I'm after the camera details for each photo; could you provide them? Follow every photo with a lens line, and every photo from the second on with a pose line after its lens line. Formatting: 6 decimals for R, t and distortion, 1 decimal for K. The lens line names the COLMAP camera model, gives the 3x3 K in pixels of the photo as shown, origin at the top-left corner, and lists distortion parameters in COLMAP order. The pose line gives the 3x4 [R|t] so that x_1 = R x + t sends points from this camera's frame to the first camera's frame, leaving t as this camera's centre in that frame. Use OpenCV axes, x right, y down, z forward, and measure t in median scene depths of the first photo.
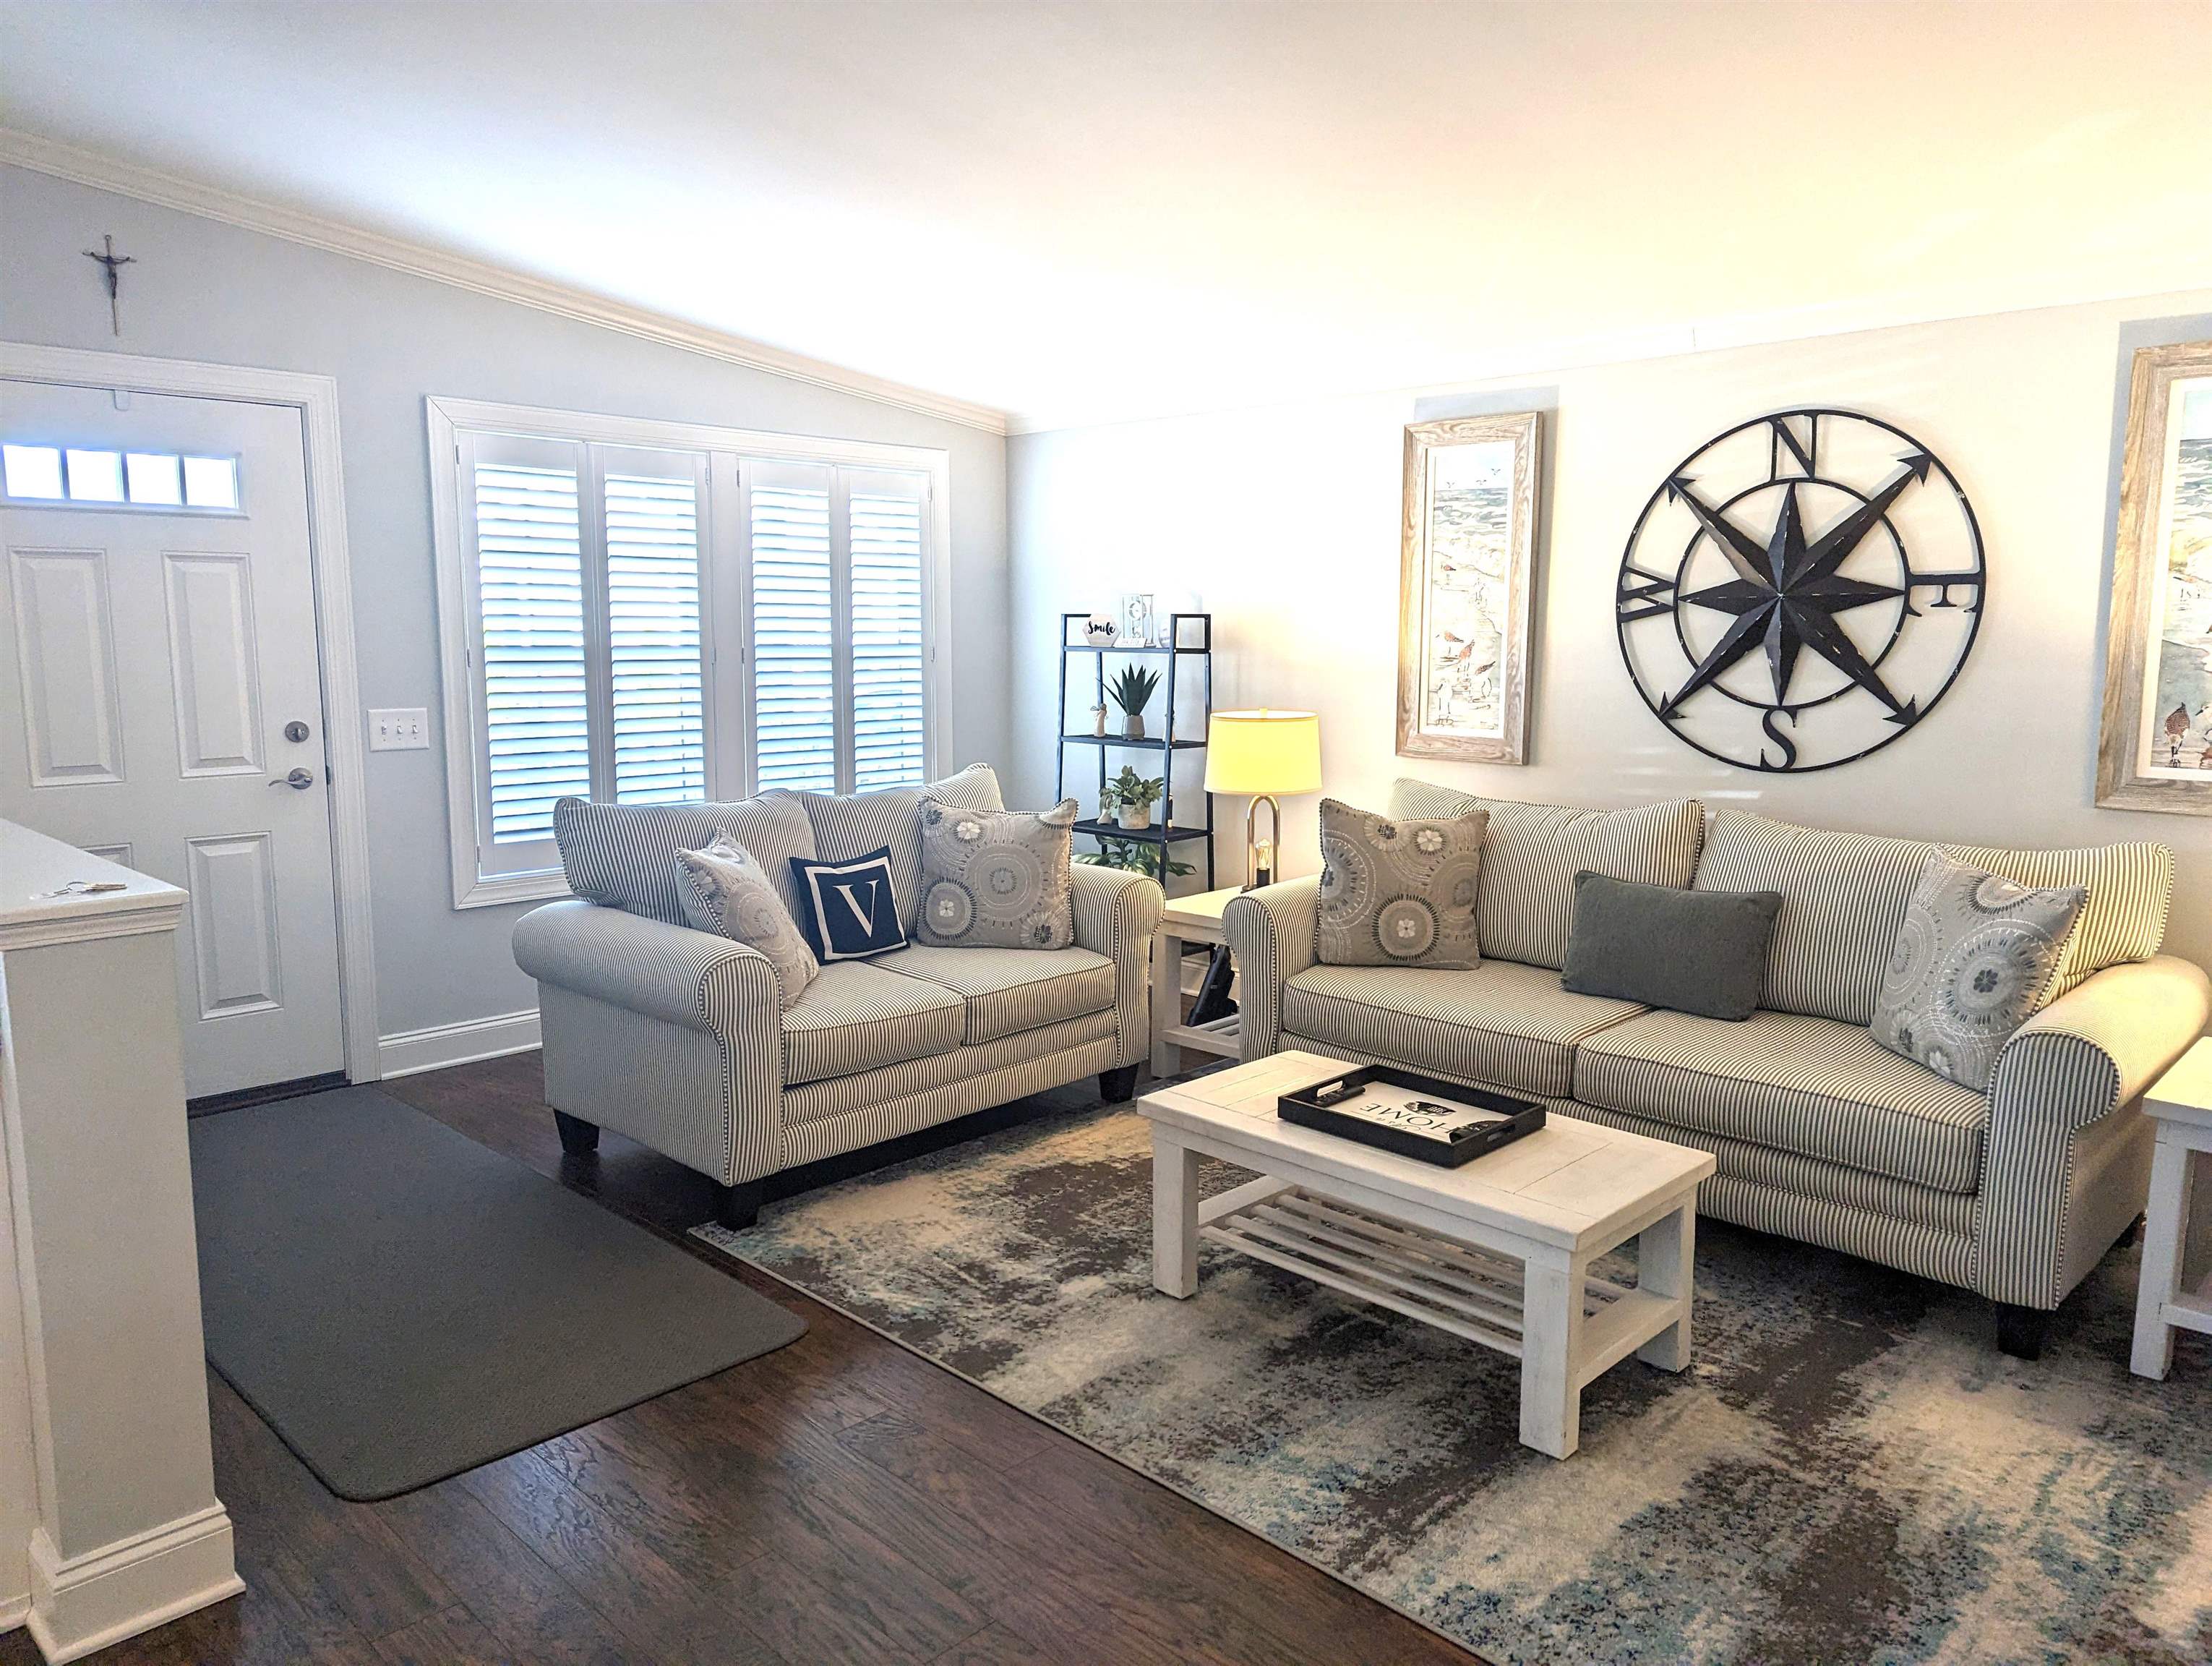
lens RADIAL K [[1539.5, 0, 1133.1], [0, 1539.5, 831.2], [0, 0, 1]] dist [0.080877, -0.079251]
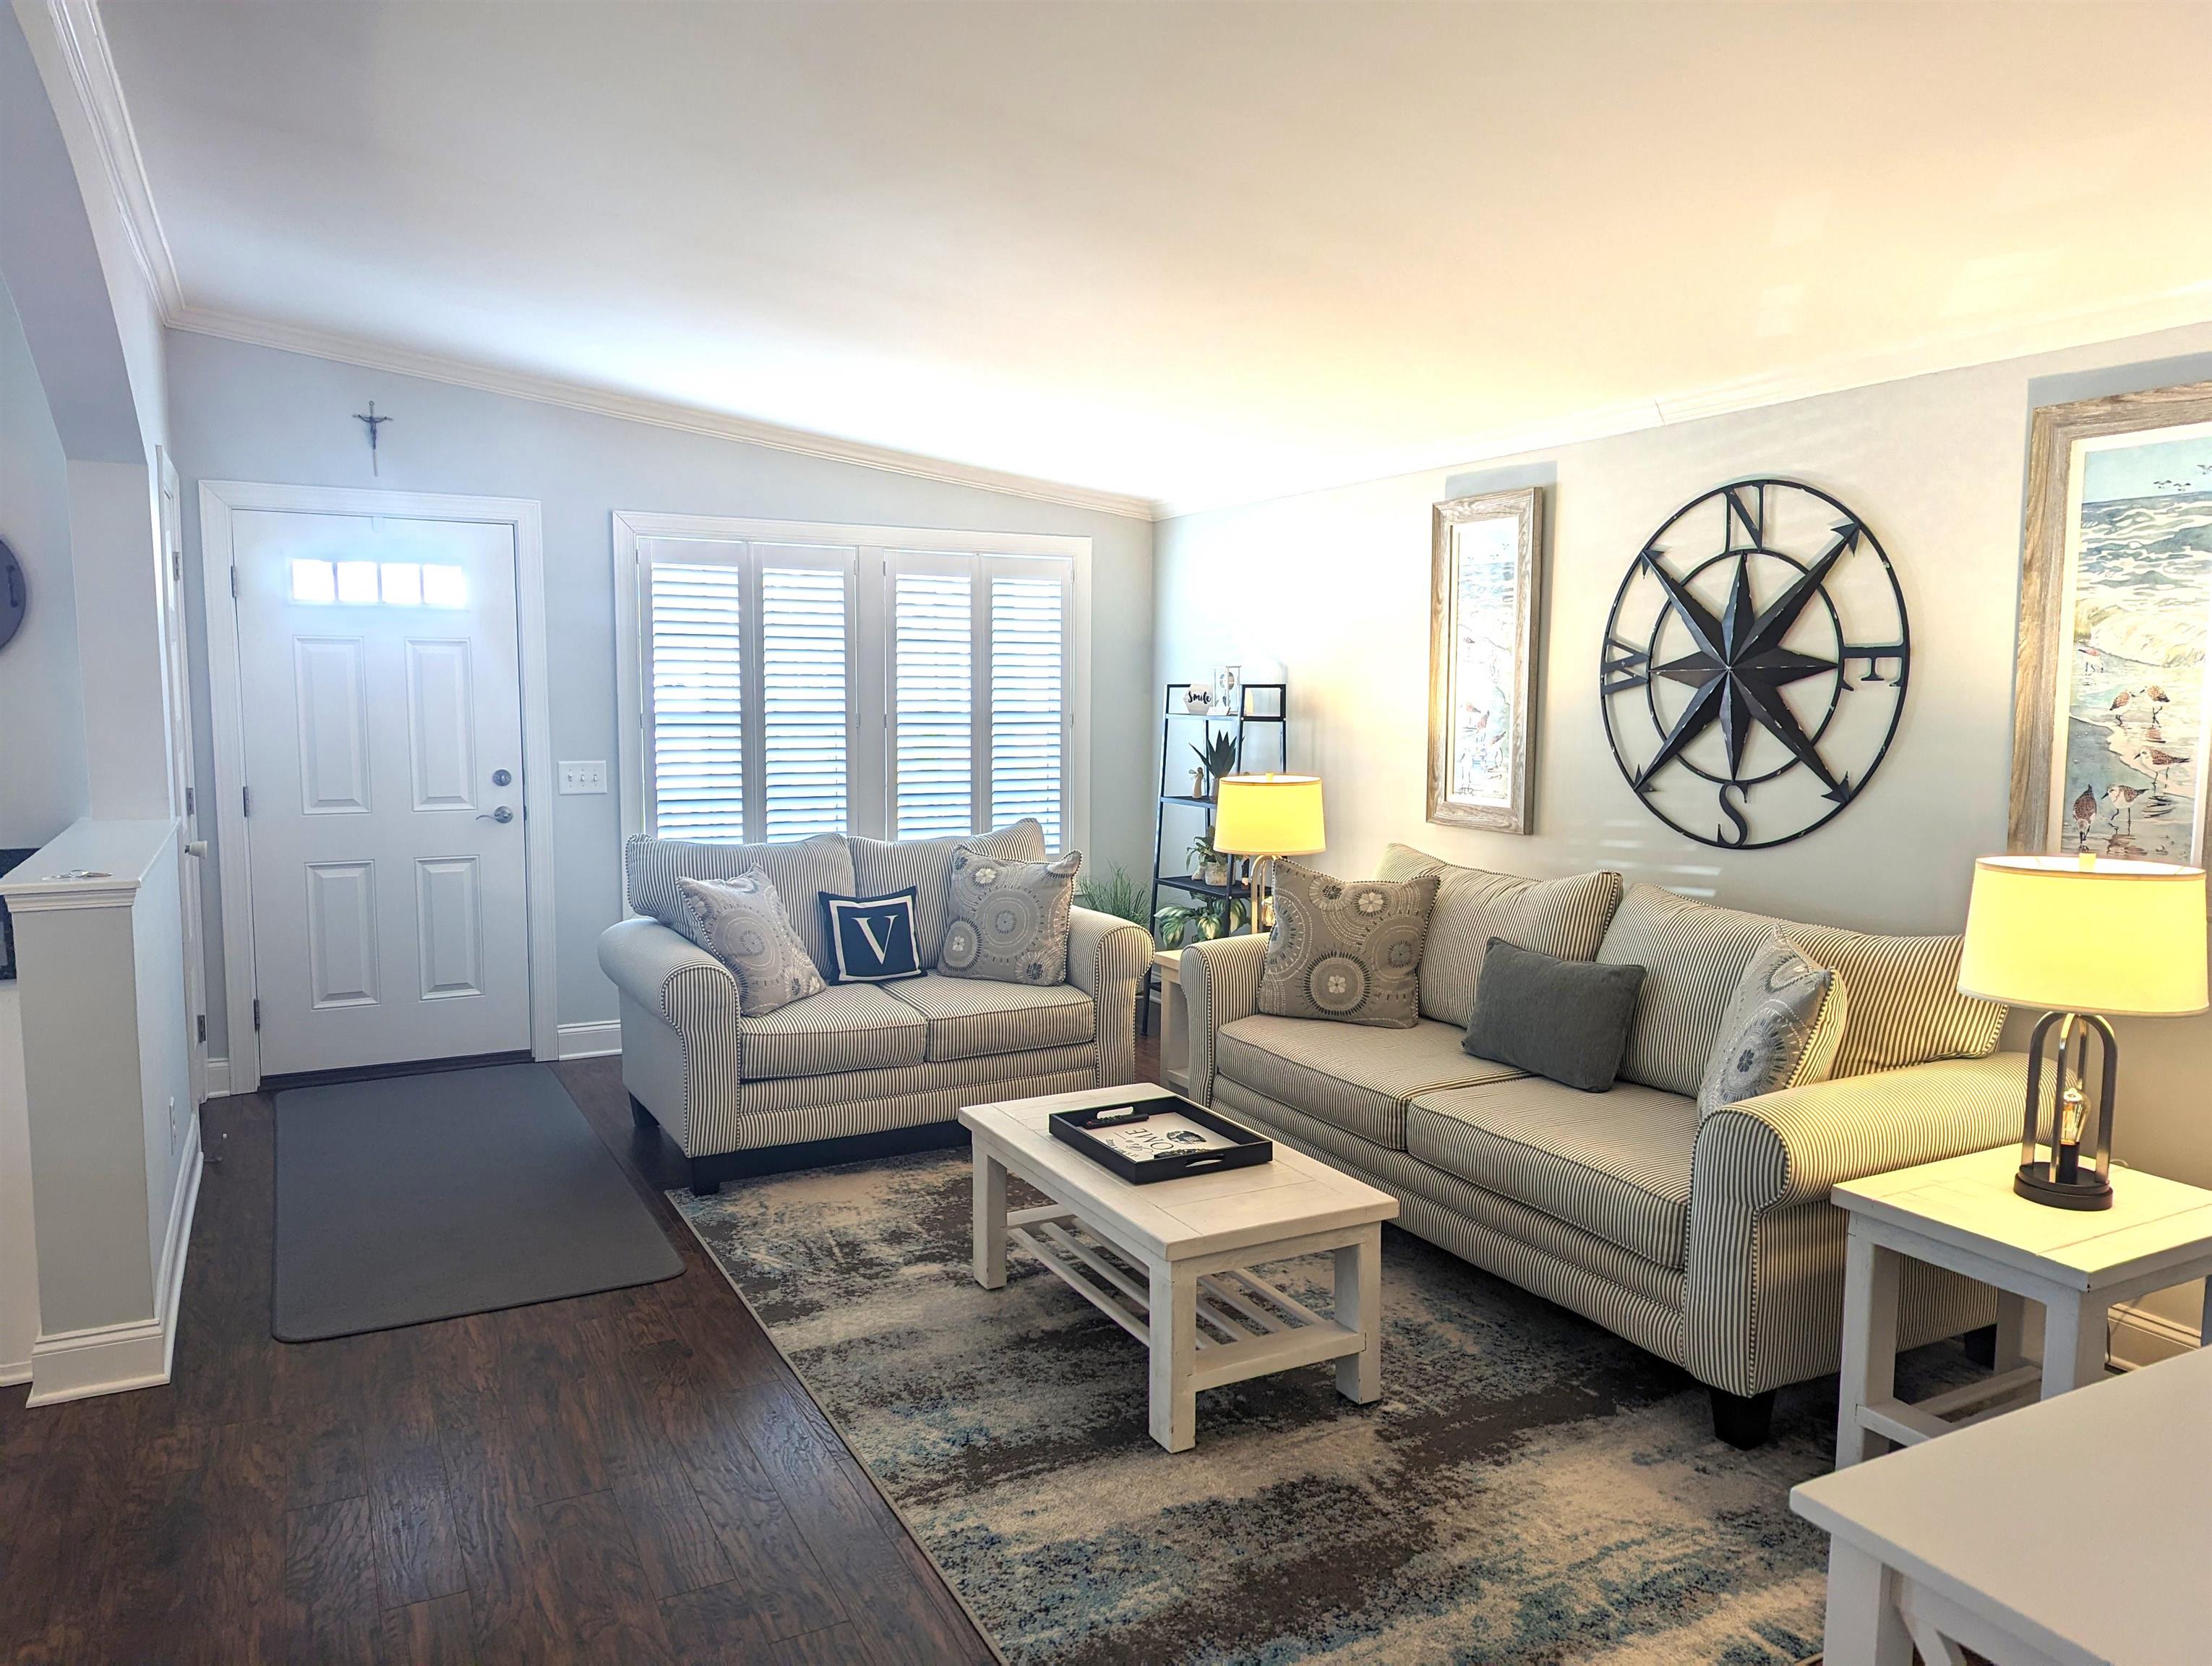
lens RADIAL K [[1542.4, 0, 1116.9], [0, 1542.4, 844.3], [0, 0, 1]] dist [0.078250, -0.081430]
pose [[0.949632, 0.033252, -0.311600, 0.360016], [-0.043854, 0.998671, -0.027078, 0.002911], [0.310285, 0.039379, 0.949828, -0.047032]]
